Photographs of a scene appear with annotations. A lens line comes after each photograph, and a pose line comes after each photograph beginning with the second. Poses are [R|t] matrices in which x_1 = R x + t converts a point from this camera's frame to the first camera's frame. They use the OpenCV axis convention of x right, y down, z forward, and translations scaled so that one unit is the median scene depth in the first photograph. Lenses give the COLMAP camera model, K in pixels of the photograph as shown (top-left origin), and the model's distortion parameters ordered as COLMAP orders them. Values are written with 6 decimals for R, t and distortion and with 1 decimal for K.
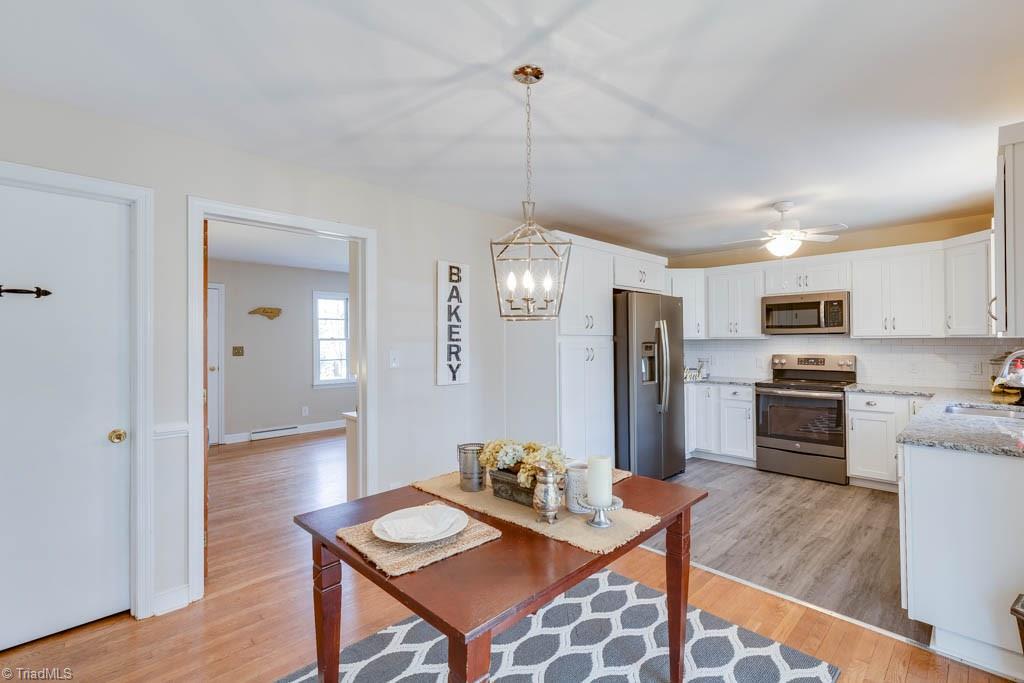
lens RADIAL K [[458.7, 0, 517.5], [0, 458.7, 338.4], [0, 0, 1]] dist [0.010396, -0.004934]
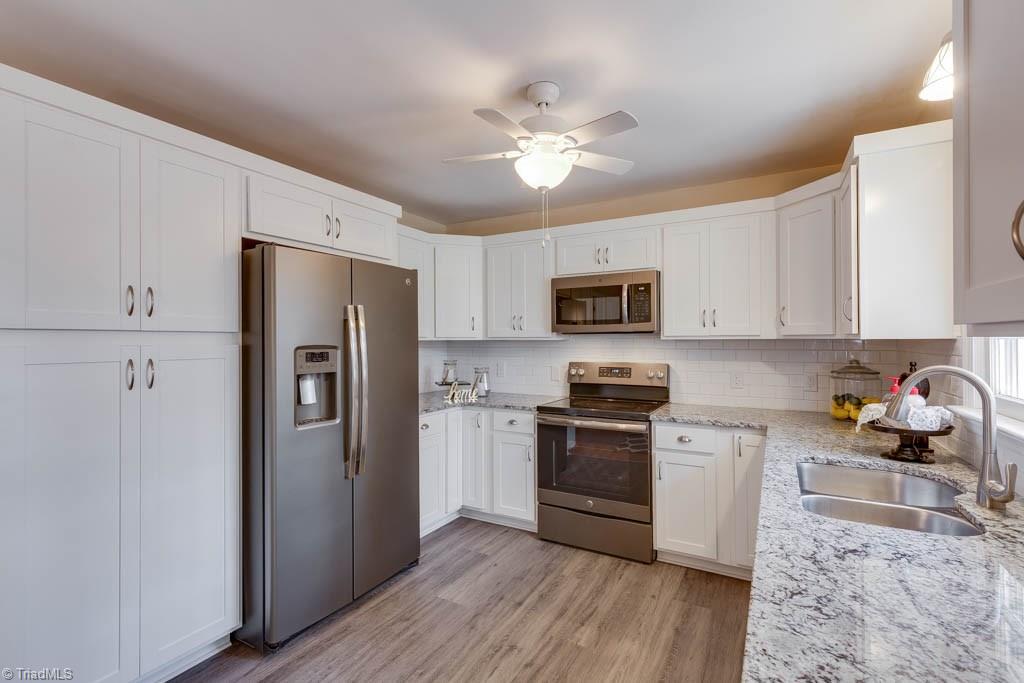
lens RADIAL K [[458.7, 0, 517.5], [0, 458.7, 338.4], [0, 0, 1]] dist [0.010396, -0.004934]
pose [[0.961074, 0.003638, 0.276267, 0.328466], [-0.003690, 0.999993, -0.000330, -0.000900], [-0.276266, -0.000702, 0.961081, 0.401180]]
